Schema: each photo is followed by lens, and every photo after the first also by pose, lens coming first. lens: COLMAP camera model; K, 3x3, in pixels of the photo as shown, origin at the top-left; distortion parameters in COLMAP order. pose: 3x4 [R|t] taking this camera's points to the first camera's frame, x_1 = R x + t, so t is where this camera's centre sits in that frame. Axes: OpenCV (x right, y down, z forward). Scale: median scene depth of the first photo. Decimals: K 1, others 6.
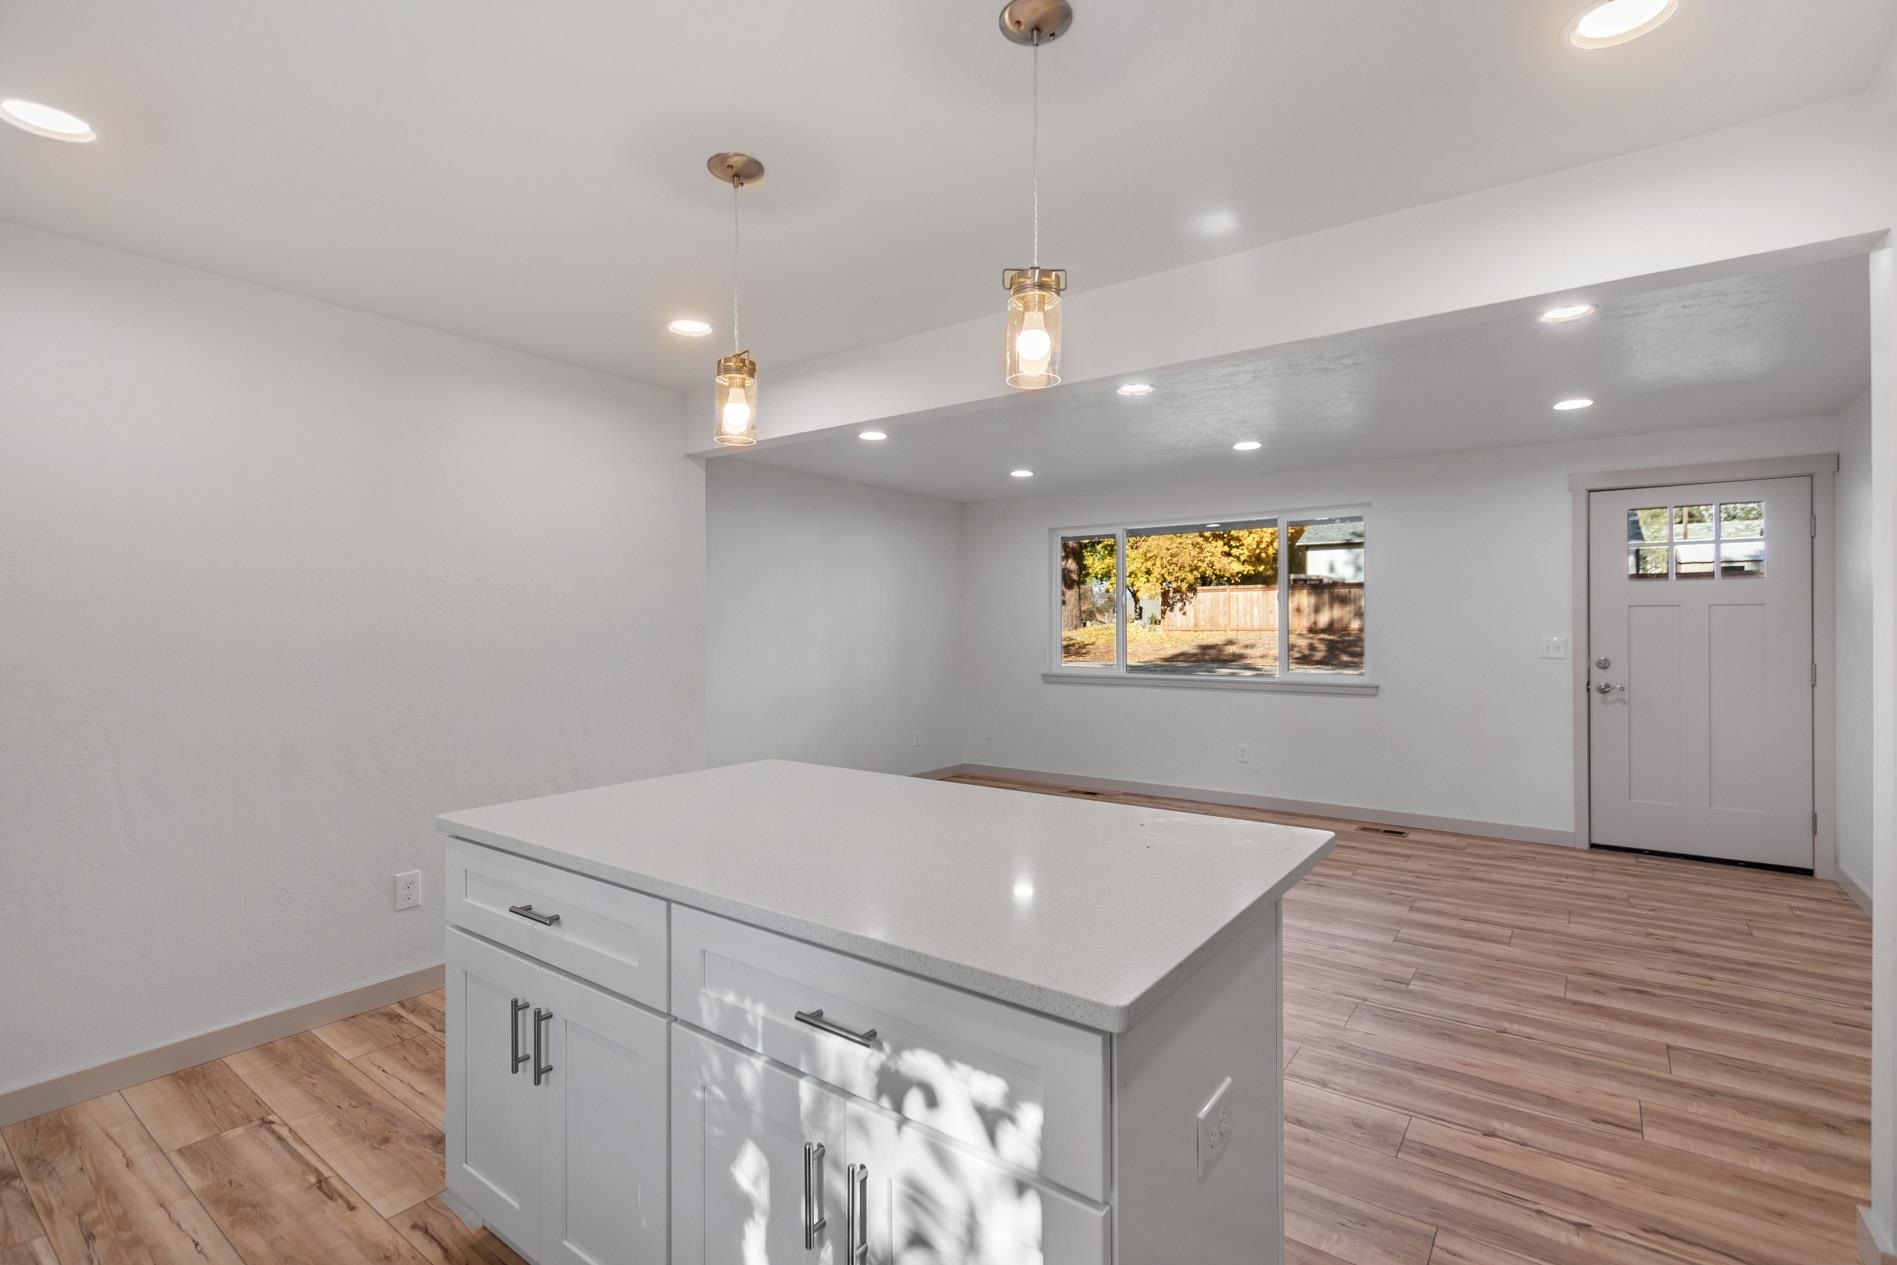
lens RADIAL K [[870.3, 0, 937.1], [0, 870.3, 623.5], [0, 0, 1]] dist [0.014871, -0.005645]
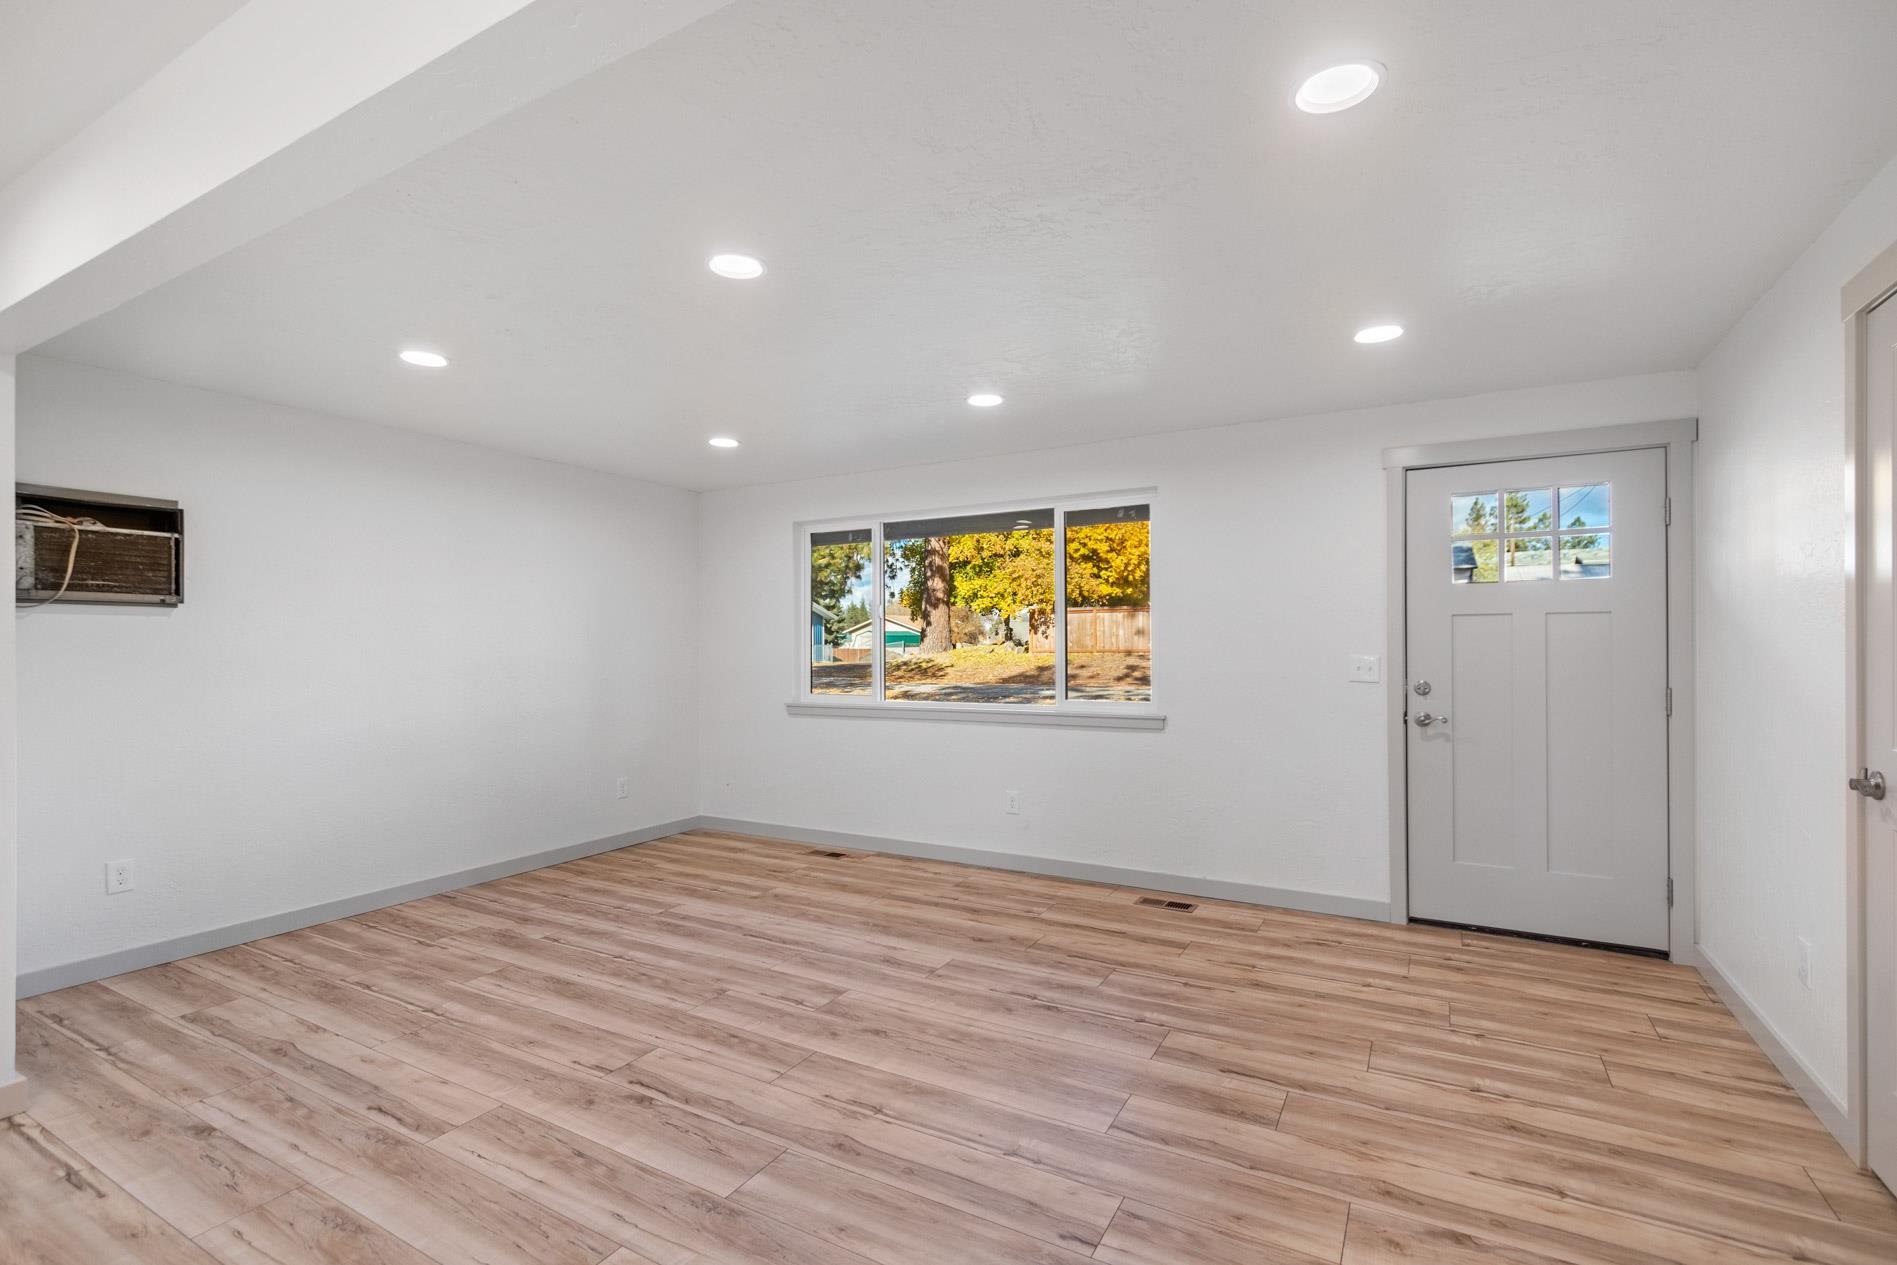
lens RADIAL K [[870.3, 0, 934.6], [0, 870.3, 646.0], [0, 0, 1]] dist [0.014871, -0.005645]
pose [[0.992446, -0.001704, 0.122670, 0.245321], [0.001784, 0.999998, -0.000538, 0.007631], [-0.122669, 0.000753, 0.992447, 0.294597]]
